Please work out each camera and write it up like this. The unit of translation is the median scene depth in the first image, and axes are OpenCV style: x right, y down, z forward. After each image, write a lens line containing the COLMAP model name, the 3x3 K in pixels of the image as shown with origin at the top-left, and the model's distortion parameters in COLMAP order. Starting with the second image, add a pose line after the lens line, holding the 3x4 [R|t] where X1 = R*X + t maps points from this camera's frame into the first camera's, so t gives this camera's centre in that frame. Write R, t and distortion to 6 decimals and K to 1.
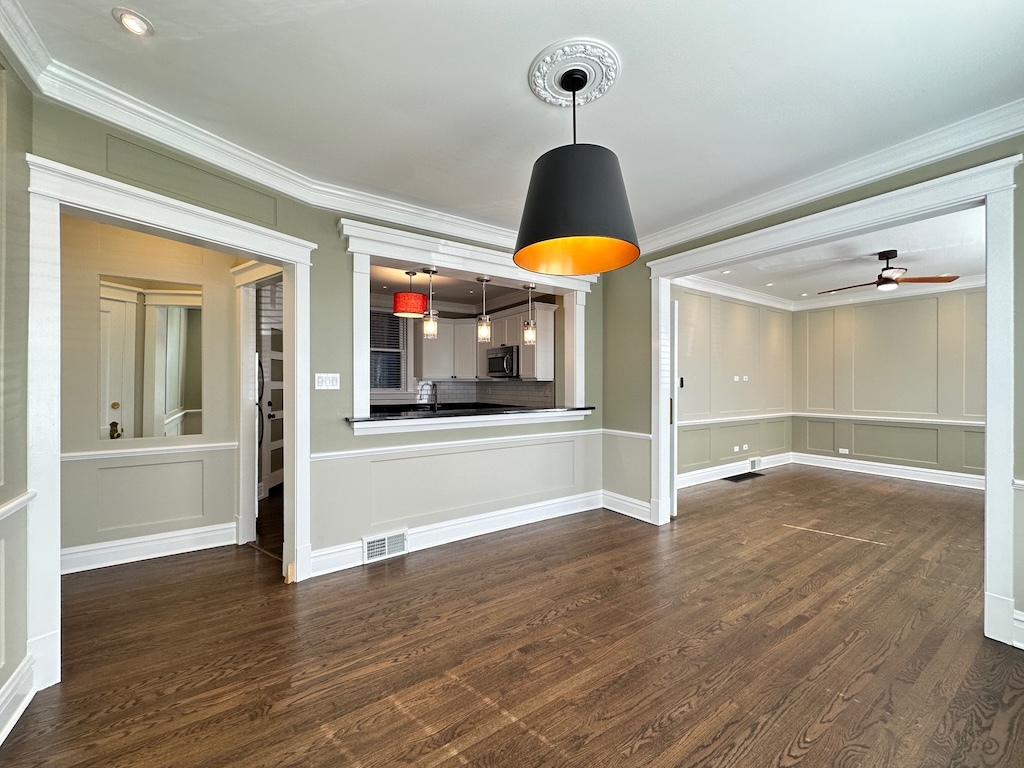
lens RADIAL K [[408.6, 0, 511.8], [0, 408.6, 378.3], [0, 0, 1]] dist [-0.001998, -0.000518]
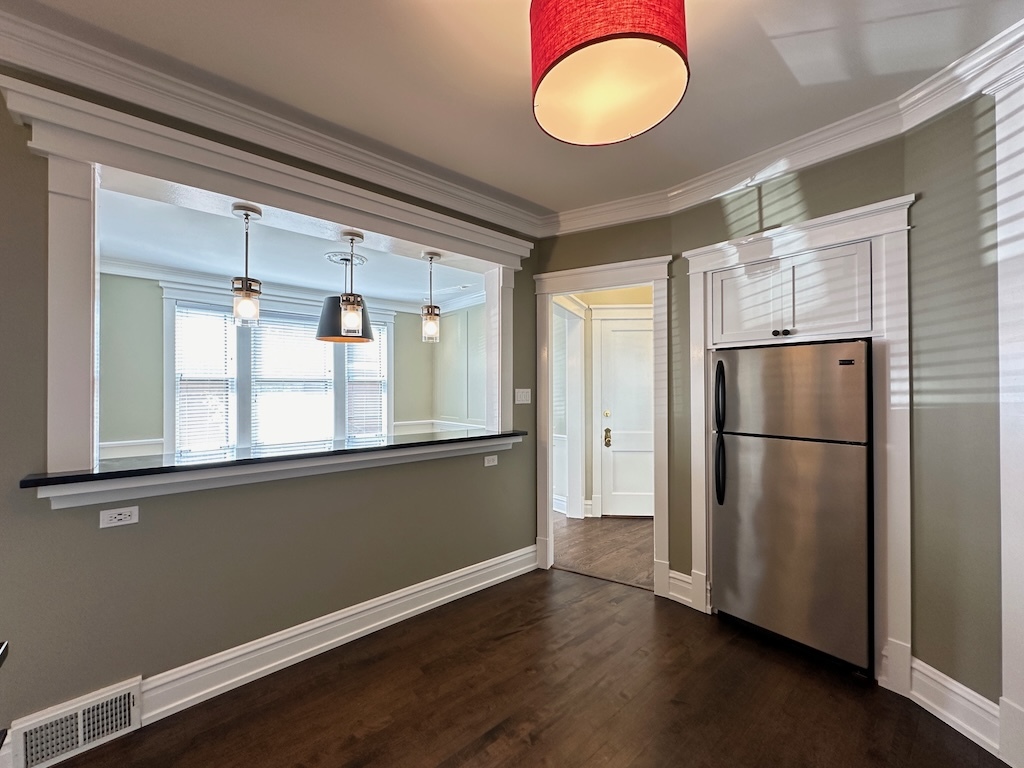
lens RADIAL K [[408.6, 0, 509.4], [0, 408.6, 384.3], [0, 0, 1]] dist [-0.001998, -0.000518]
pose [[-0.993060, 0.001132, -0.117603, -0.283169], [0.004020, 0.999696, -0.024329, 0.002527], [0.117540, -0.024633, -0.992763, 1.987897]]
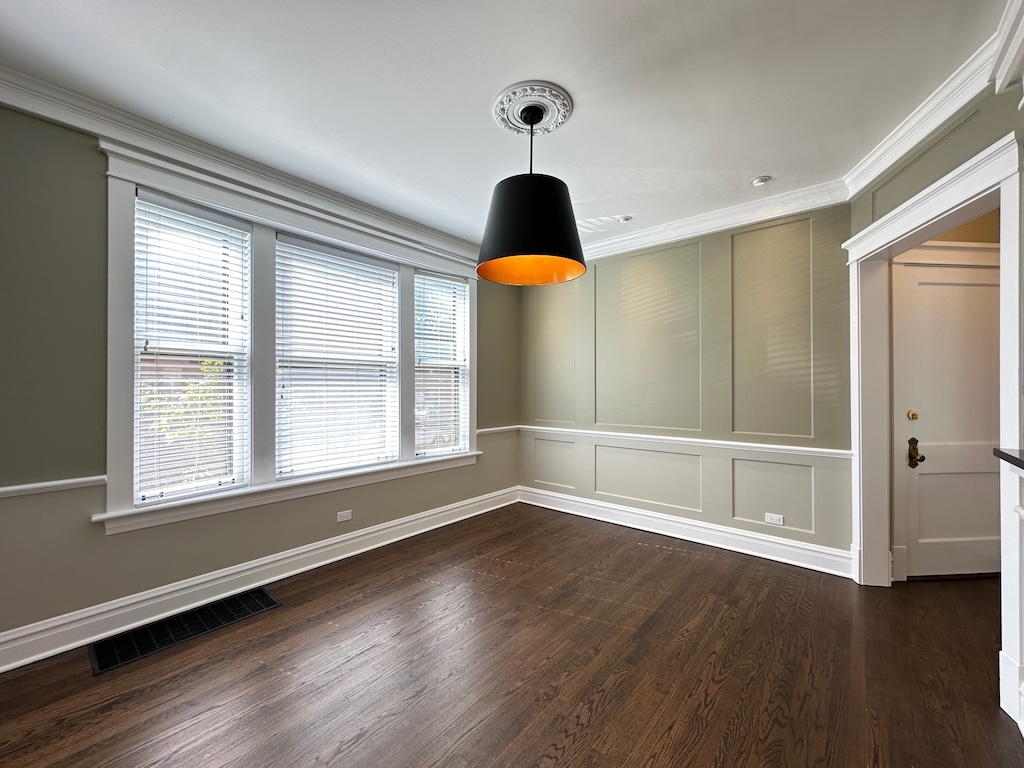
lens RADIAL K [[408.6, 0, 511.1], [0, 408.6, 382.3], [0, 0, 1]] dist [-0.001998, -0.000518]
pose [[-0.965199, -0.003277, -0.261495, 0.297483], [0.005397, 0.999459, -0.032447, 0.026752], [0.261460, -0.032729, -0.964659, 1.229996]]
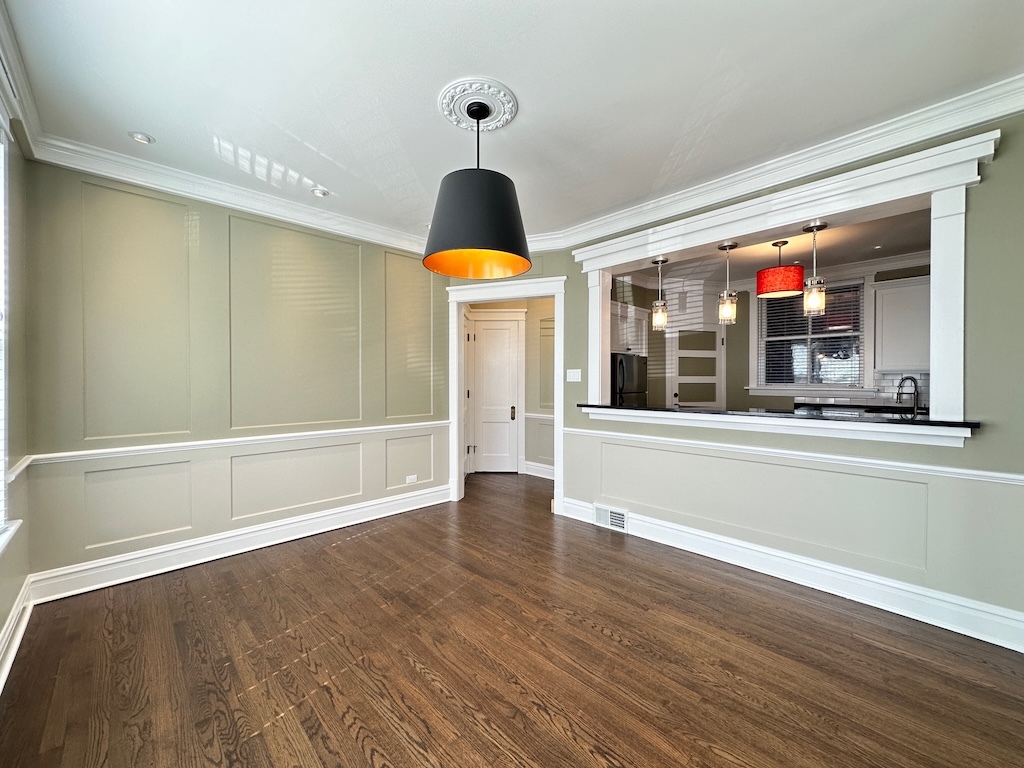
lens RADIAL K [[408.6, 0, 514.4], [0, 408.6, 381.2], [0, 0, 1]] dist [-0.001998, -0.000518]
pose [[0.177947, 0.002944, -0.984036, 0.774925], [0.018452, 0.999810, 0.006328, 0.011742], [0.983867, -0.019283, 0.177858, 0.531189]]
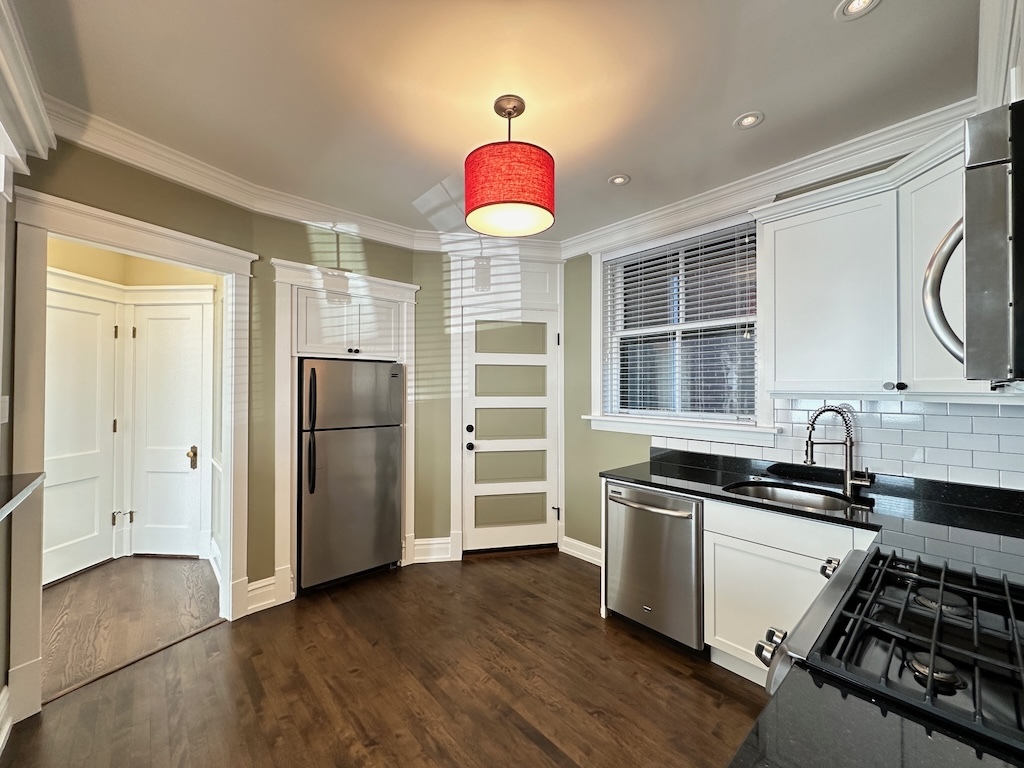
lens RADIAL K [[408.6, 0, 516.0], [0, 408.6, 383.3], [0, 0, 1]] dist [-0.001998, -0.000518]
pose [[0.147821, -0.012076, -0.988940, 0.184128], [0.016684, 0.999814, -0.009715, -0.010709], [0.988873, -0.015063, 0.147995, 1.566665]]
